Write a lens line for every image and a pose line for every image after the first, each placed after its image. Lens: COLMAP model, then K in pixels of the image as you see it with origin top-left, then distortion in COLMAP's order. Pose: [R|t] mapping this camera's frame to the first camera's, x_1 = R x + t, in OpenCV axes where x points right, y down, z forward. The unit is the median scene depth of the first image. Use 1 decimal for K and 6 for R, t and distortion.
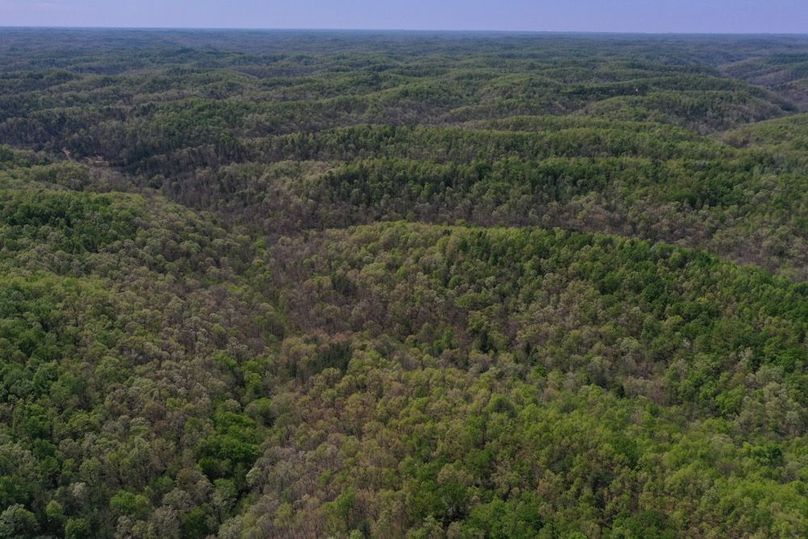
lens RADIAL K [[635.9, 0, 401.2], [0, 635.9, 268.6], [0, 0, 1]] dist [0.003499, 0.002360]
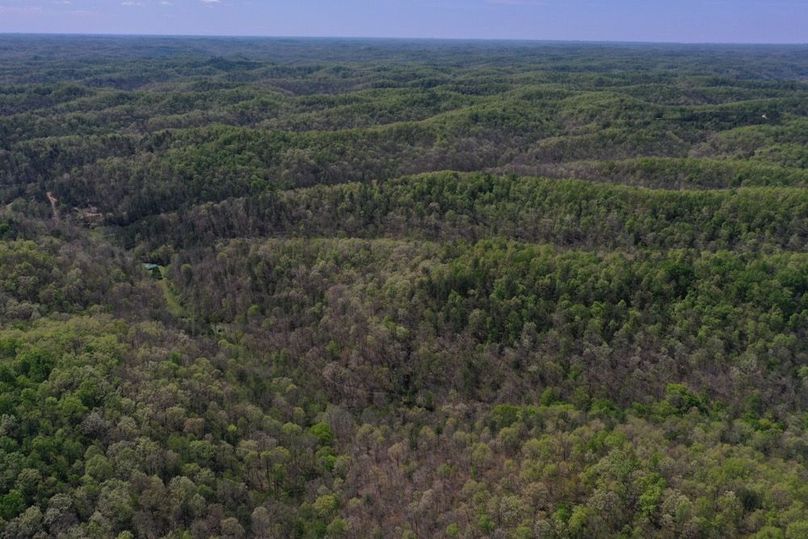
lens RADIAL K [[635.9, 0, 401.2], [0, 635.9, 268.6], [0, 0, 1]] dist [0.003499, 0.002360]
pose [[0.999111, 0.018223, -0.038009, -0.064444], [-0.018665, 0.999762, -0.011285, -0.084073], [0.037795, 0.011984, 0.999214, 0.213881]]
